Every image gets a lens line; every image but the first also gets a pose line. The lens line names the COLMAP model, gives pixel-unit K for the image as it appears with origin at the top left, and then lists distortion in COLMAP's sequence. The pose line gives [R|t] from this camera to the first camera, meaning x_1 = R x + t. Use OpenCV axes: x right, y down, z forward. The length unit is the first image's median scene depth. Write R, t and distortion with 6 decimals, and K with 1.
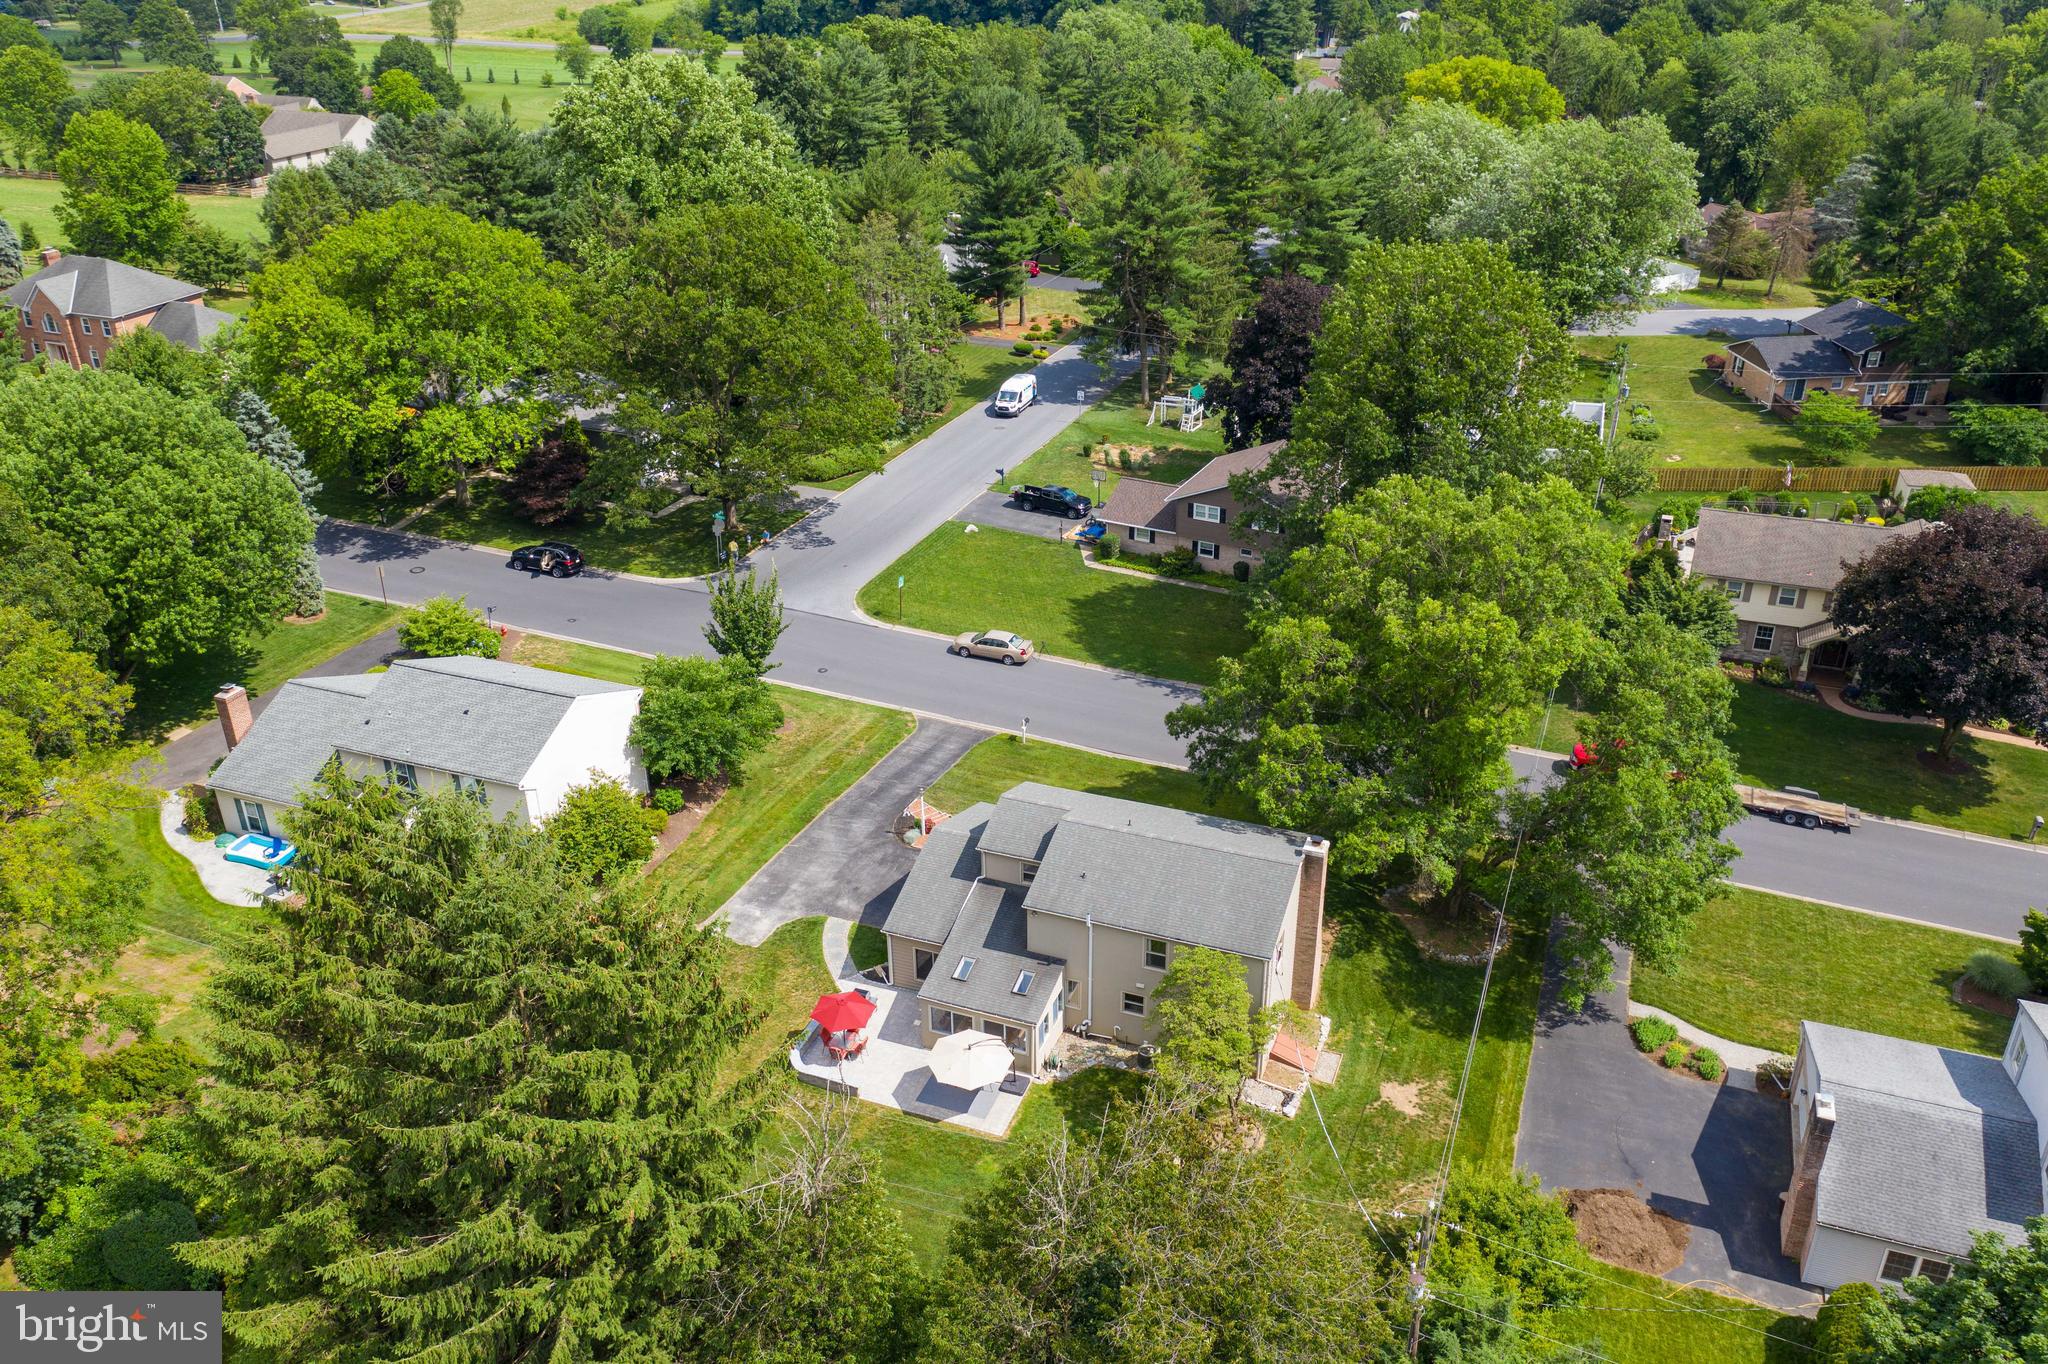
lens RADIAL K [[1630.6, 0, 1024.0], [0, 1630.6, 682.0], [0, 0, 1]] dist [0.004037, 0.002995]
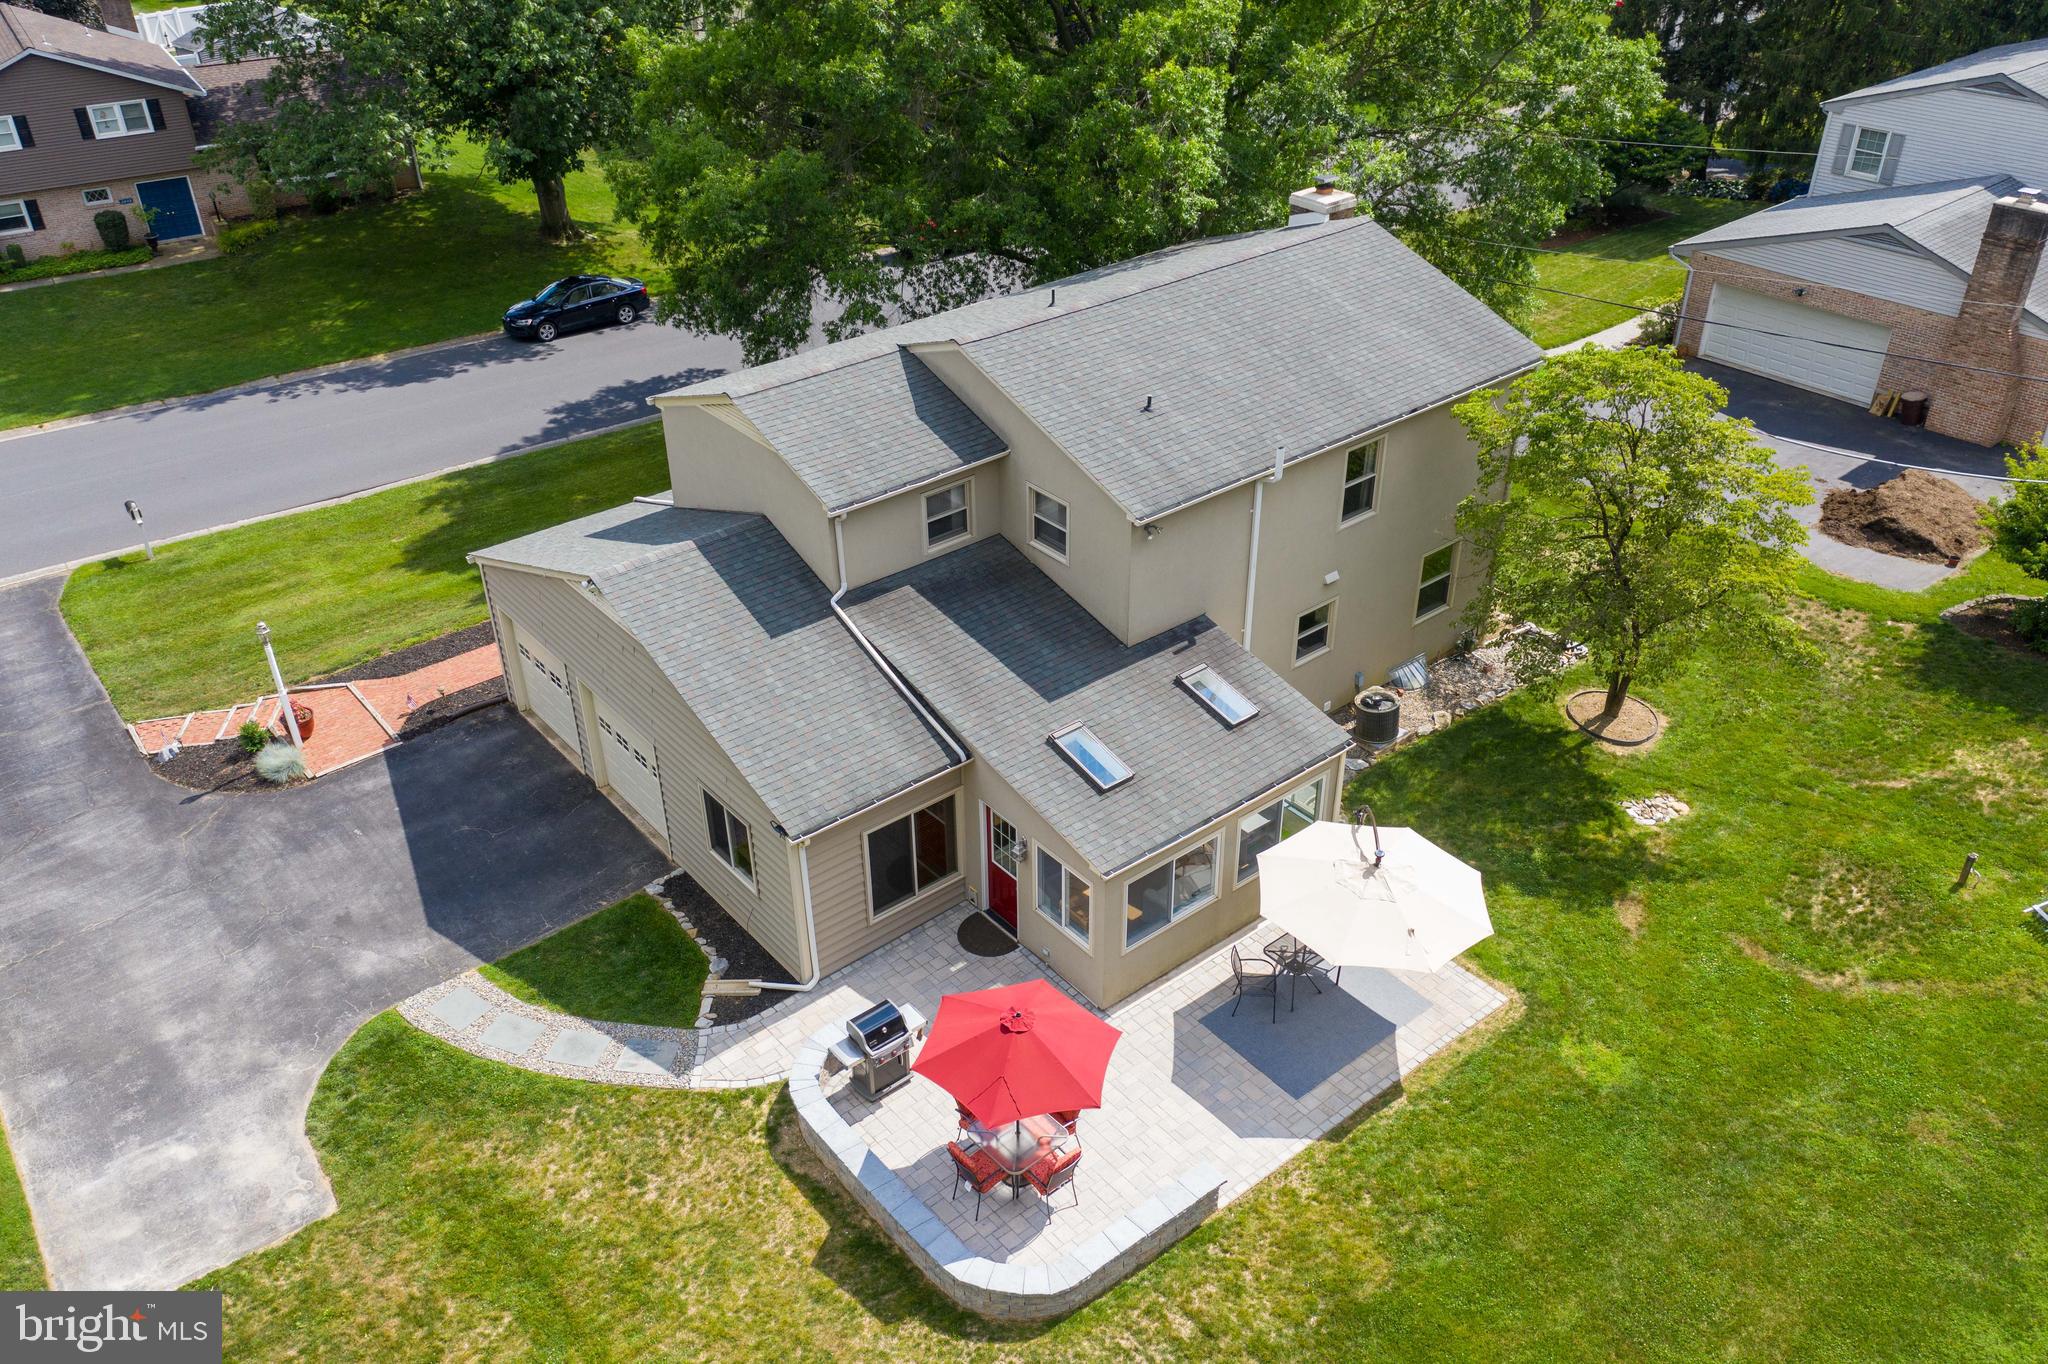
lens RADIAL K [[1642.2, 0, 1018.3], [0, 1642.2, 677.7], [0, 0, 1]] dist [0.003459, 0.005347]
pose [[0.494991, -0.460226, 0.737005, -0.233879], [0.404300, 0.872784, 0.273477, 0.041101], [-0.769107, 0.162602, 0.618090, 0.600395]]
